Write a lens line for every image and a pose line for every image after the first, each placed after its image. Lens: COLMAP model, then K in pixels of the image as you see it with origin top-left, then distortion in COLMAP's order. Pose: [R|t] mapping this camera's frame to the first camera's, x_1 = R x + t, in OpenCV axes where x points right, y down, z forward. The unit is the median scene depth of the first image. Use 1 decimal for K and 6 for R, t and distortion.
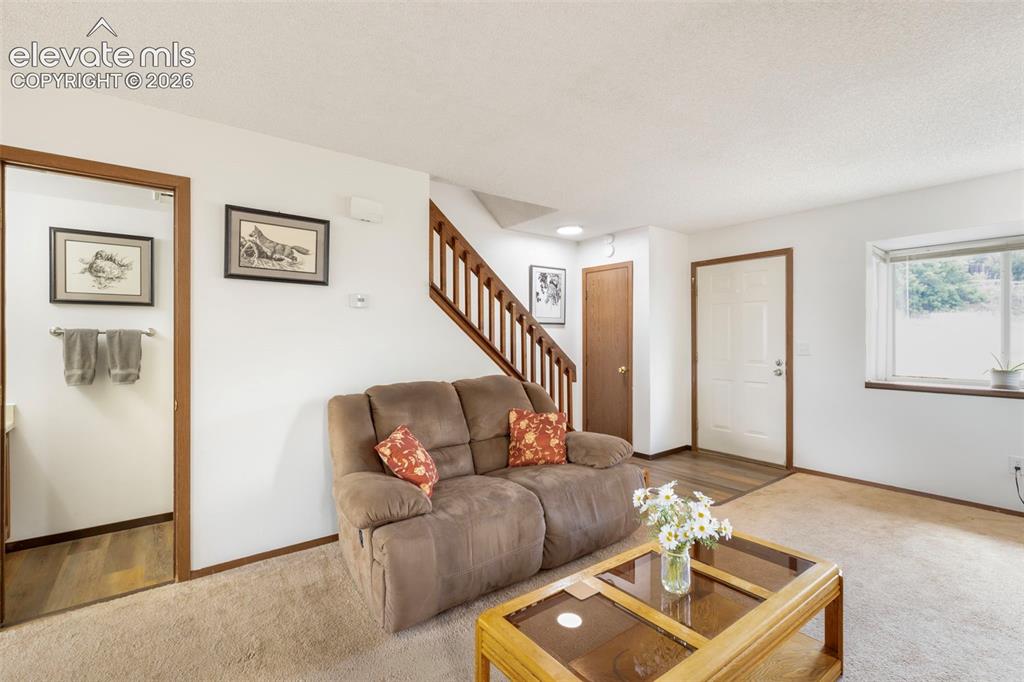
lens RADIAL K [[457.2, 0, 512.1], [0, 457.2, 336.9], [0, 0, 1]] dist [0.003344, -0.000004]
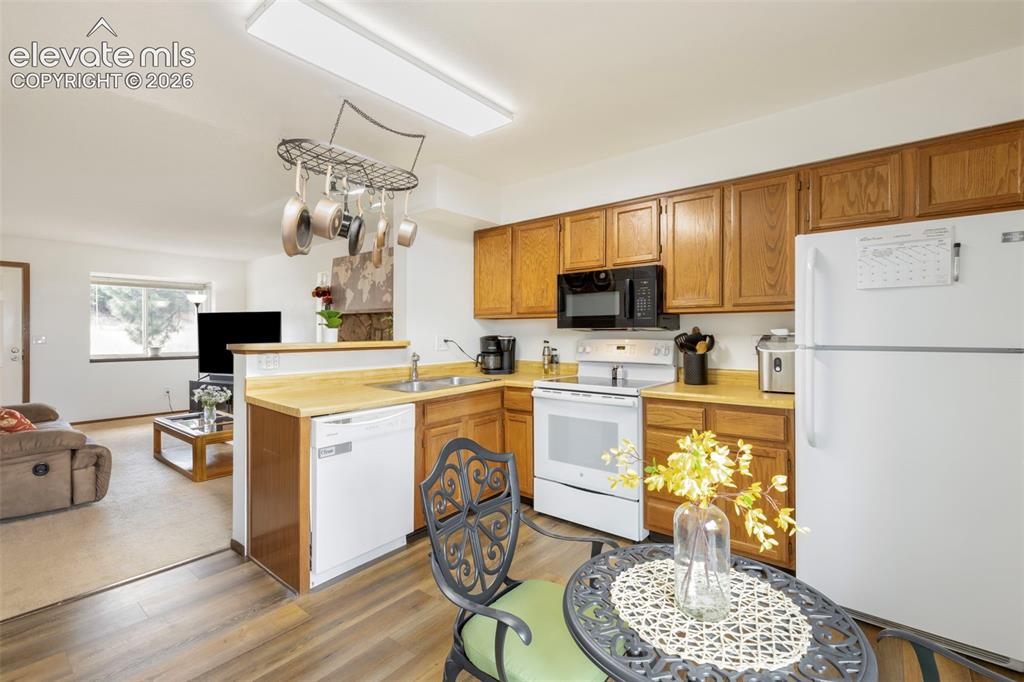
lens RADIAL K [[459.6, 0, 512.2], [0, 459.6, 333.8], [0, 0, 1]] dist [-0.000464, 0.000121]
pose [[-0.239340, -0.001550, 0.970935, -1.513035], [-0.005563, 0.999985, 0.000225, 0.002678], [-0.970920, -0.005348, -0.239345, -0.065030]]
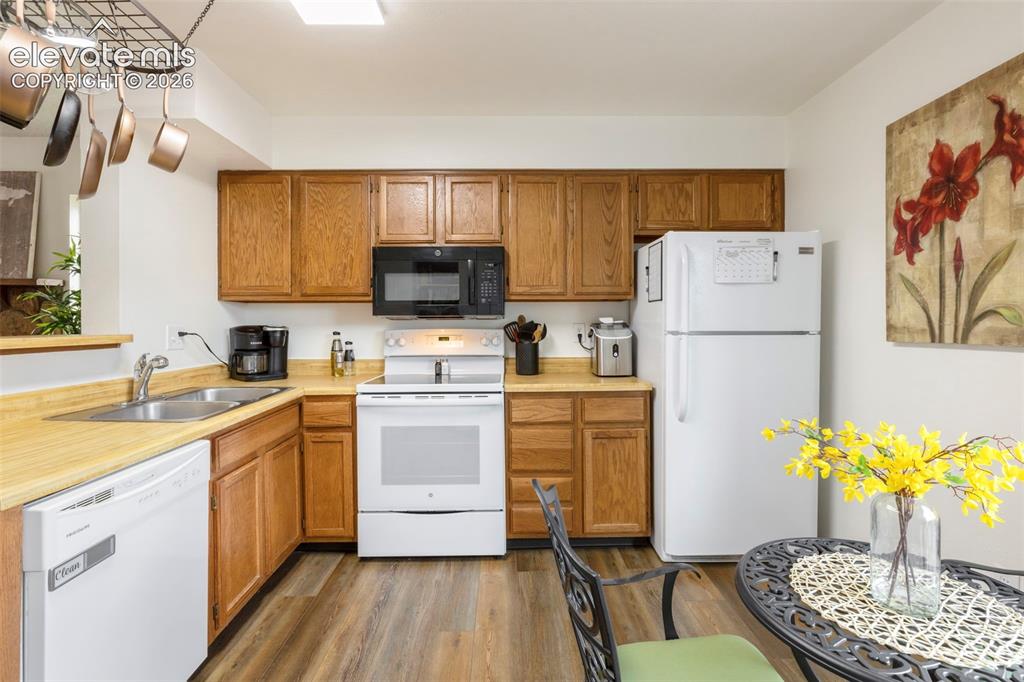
lens RADIAL K [[477.1, 0, 511.7], [0, 477.1, 326.7], [0, 0, 1]] dist [-0.002673, 0.000087]
pose [[-0.809714, -0.000472, 0.586824, -1.193425], [-0.001521, 0.999998, -0.001294, 0.011170], [-0.586823, -0.001940, -0.809713, 0.145960]]
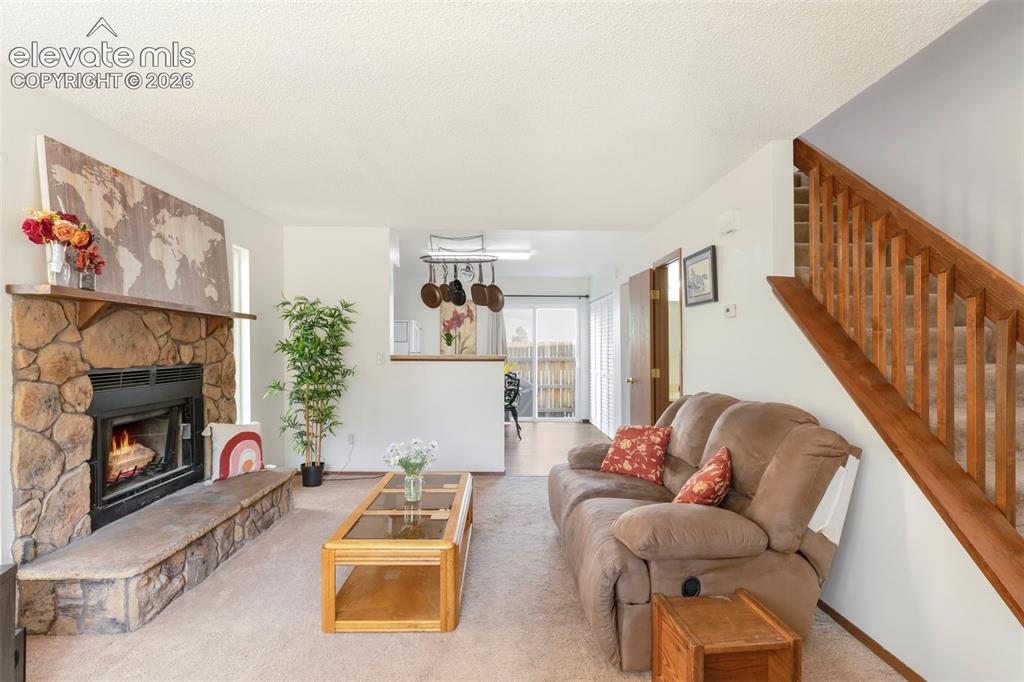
lens RADIAL K [[503.8, 0, 512.8], [0, 503.8, 345.8], [0, 0, 1]] dist [-0.002500, -0.000729]
pose [[-0.576096, -0.004930, -0.817367, 0.879856], [0.003227, 0.999960, -0.008306, 0.006856], [0.817376, -0.007423, -0.576057, 1.257602]]
